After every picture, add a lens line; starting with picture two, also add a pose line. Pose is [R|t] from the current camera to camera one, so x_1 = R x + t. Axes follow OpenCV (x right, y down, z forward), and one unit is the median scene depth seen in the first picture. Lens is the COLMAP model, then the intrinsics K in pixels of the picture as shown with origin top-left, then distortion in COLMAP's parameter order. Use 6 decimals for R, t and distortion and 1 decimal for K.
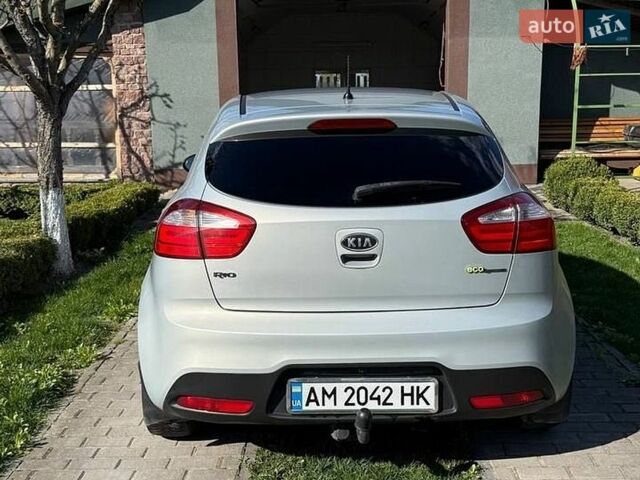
lens RADIAL K [[742.5, 0, 320.0], [0, 742.5, 240.0], [0, 0, 1]] dist [0.084703, -0.011666]
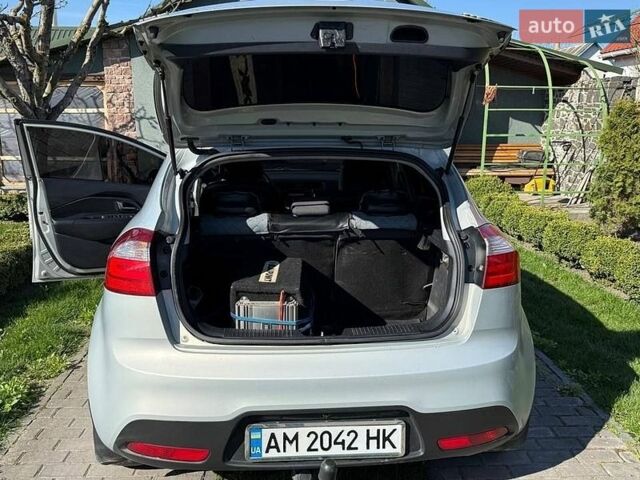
lens RADIAL K [[522.1, 0, 319.2], [0, 522.1, 230.9], [0, 0, 1]] dist [-0.000228, -0.001420]
pose [[0.996673, 0.003855, 0.081407, -0.006481], [-0.005149, 0.999864, 0.015688, -0.066098], [-0.081336, -0.016055, 0.996557, 0.342030]]
